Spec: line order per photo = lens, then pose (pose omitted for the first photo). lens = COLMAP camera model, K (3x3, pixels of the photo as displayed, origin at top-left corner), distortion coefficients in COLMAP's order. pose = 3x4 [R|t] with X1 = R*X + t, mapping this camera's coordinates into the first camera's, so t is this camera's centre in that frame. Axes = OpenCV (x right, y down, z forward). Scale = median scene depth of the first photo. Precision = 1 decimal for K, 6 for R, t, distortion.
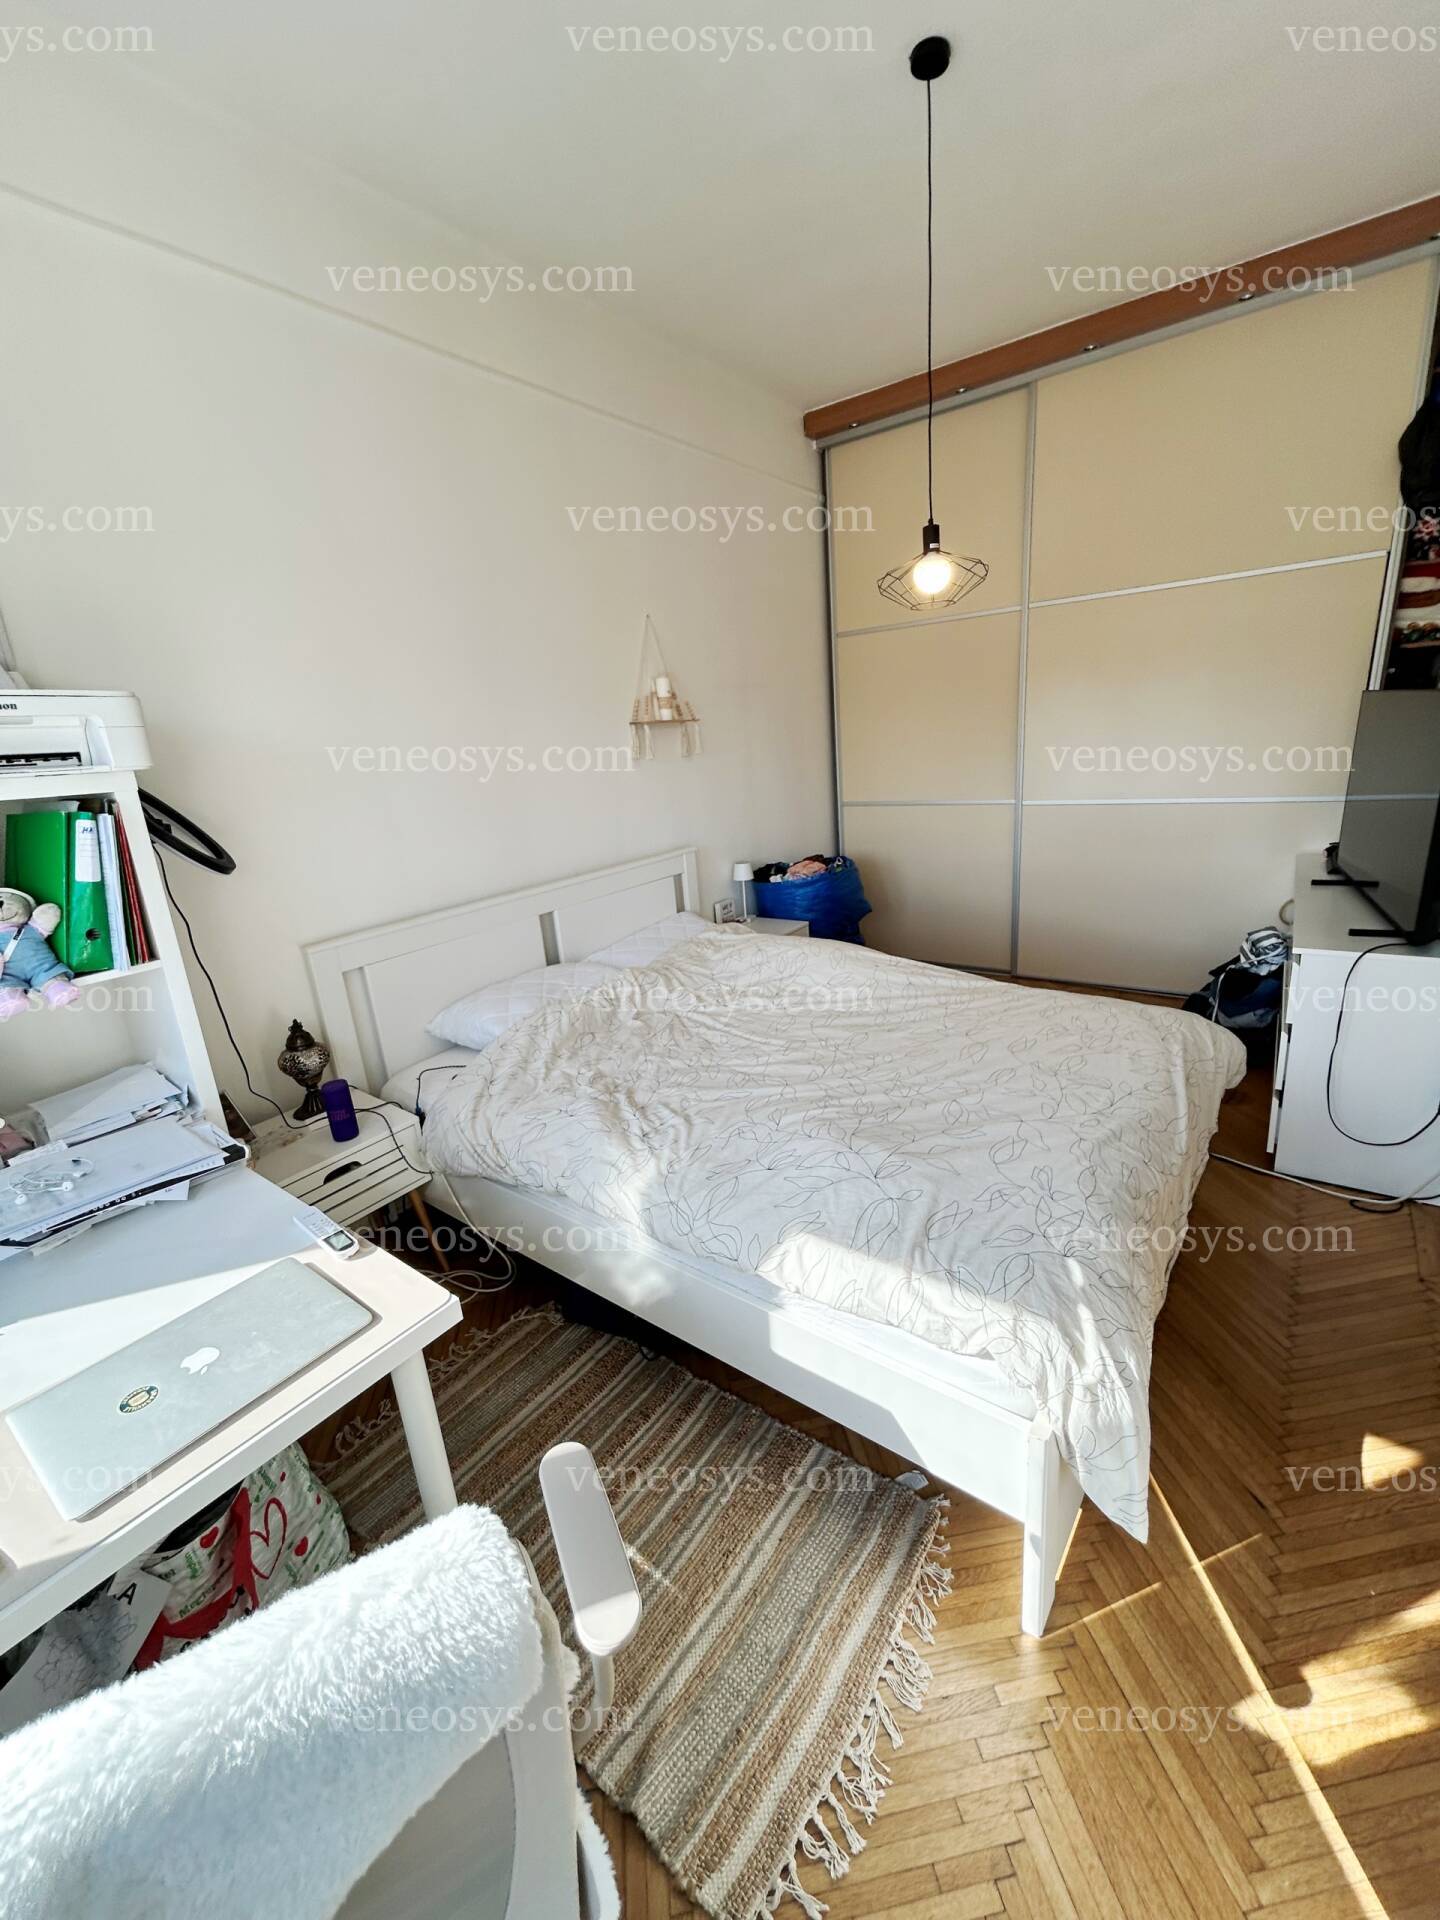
lens RADIAL K [[816.6, 0, 722.6], [0, 816.6, 956.3], [0, 0, 1]] dist [-0.000268, 0.001079]
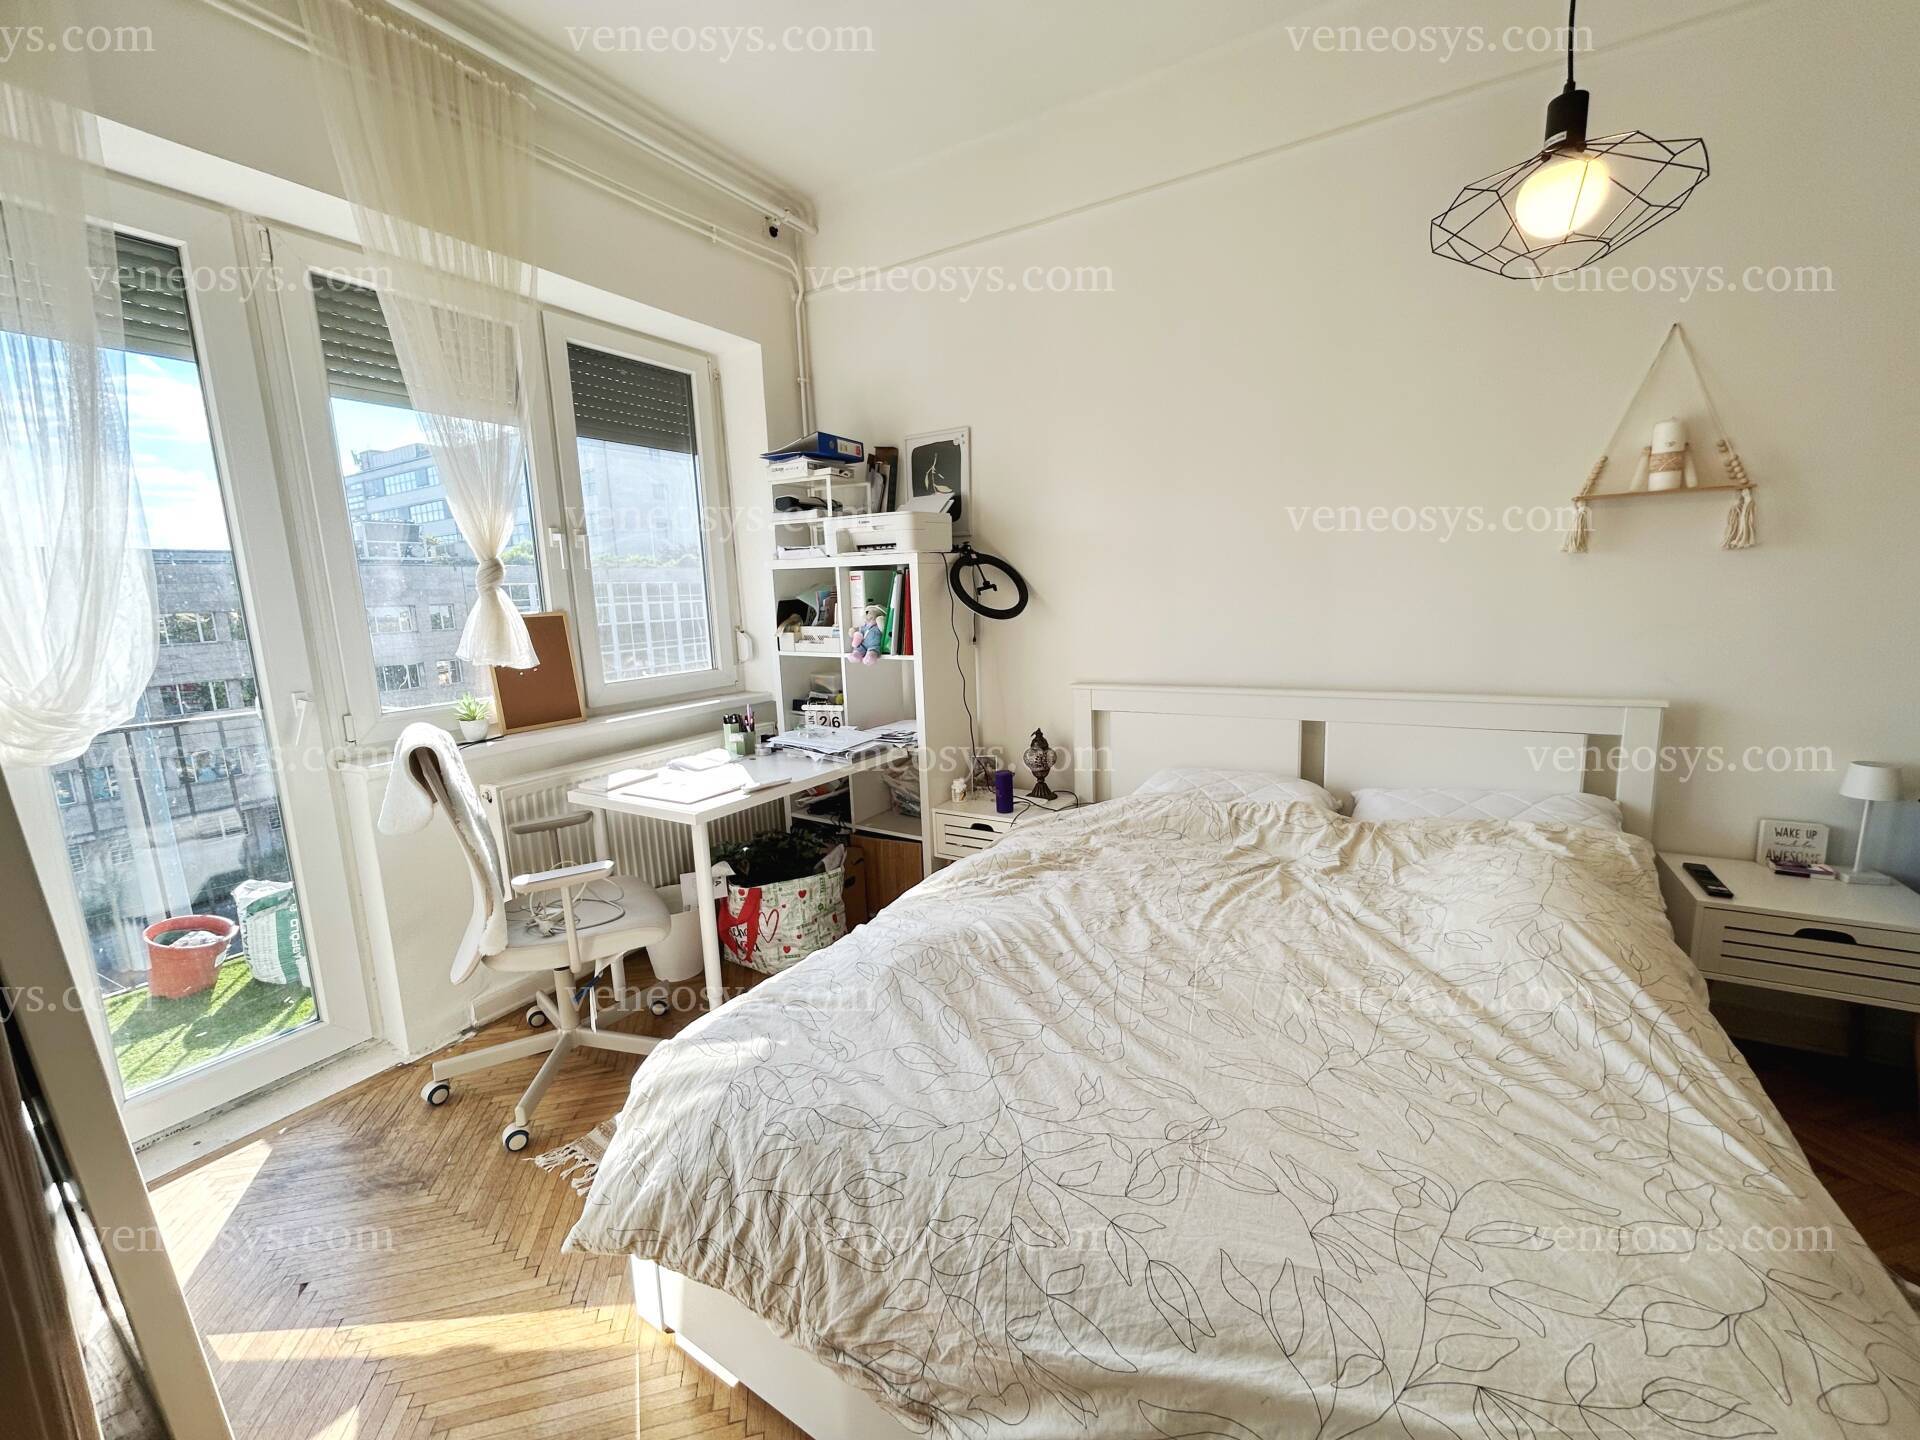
lens RADIAL K [[816.6, 0, 960.5], [0, 816.6, 729.7], [0, 0, 1]] dist [-0.000268, 0.001079]
pose [[0.035714, 0.233640, -0.971667, 0.840325], [-0.236661, 0.946608, 0.218916, -0.196669], [0.970936, 0.222138, 0.089101, 0.725952]]
